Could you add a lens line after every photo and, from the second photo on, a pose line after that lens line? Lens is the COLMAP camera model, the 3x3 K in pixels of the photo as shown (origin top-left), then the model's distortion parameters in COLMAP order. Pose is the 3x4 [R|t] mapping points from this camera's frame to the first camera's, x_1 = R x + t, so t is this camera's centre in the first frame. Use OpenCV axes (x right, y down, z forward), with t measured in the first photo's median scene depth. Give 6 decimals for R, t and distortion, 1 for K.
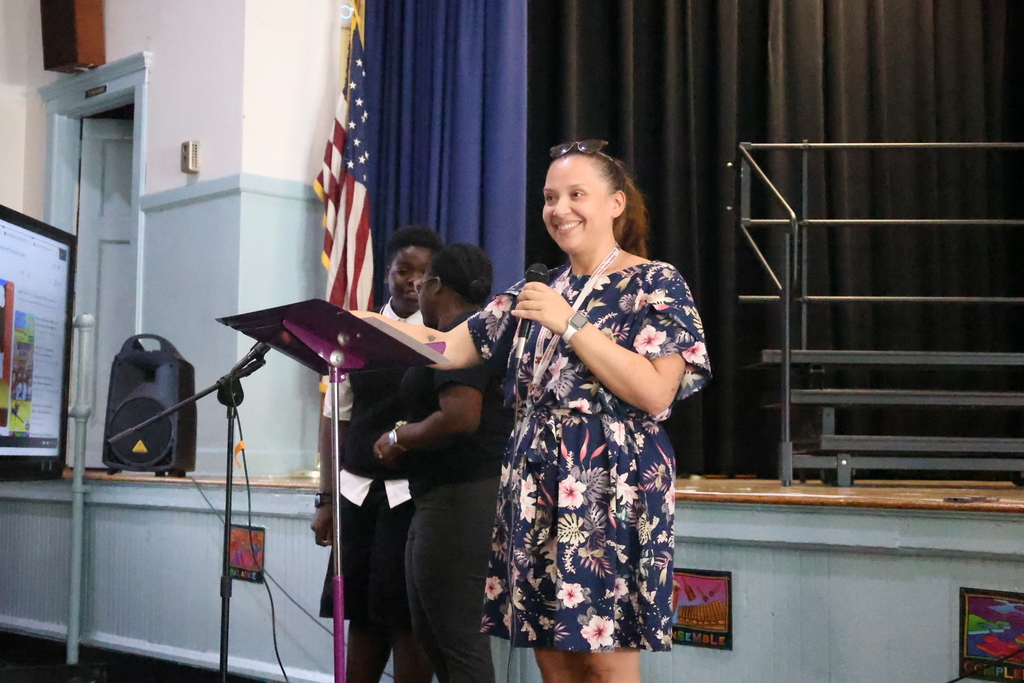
lens RADIAL K [[1518.6, 0, 512.0], [0, 1518.6, 341.5], [0, 0, 1]] dist [-0.009904, 0.055661]
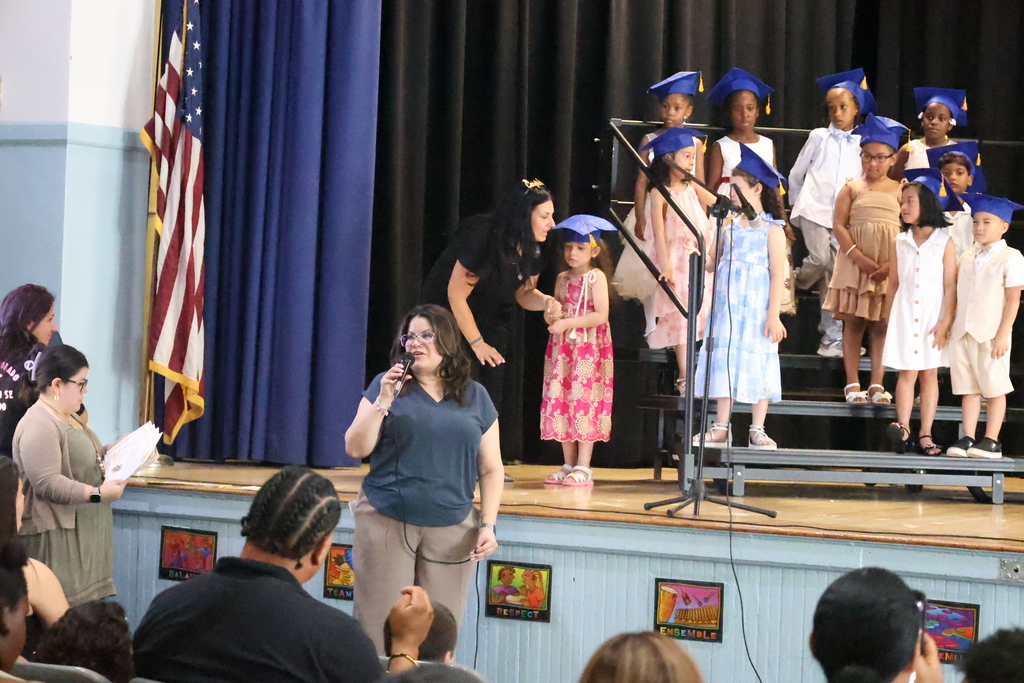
lens RADIAL K [[3019.2, 0, 512.0], [0, 3019.2, 341.5], [0, 0, 1]] dist [-0.061419, 0.084463]
pose [[0.961359, 0.024229, 0.274229, -0.409456], [-0.048804, 0.995341, 0.083149, -0.142907], [-0.270937, -0.093319, 0.958063, -0.772084]]
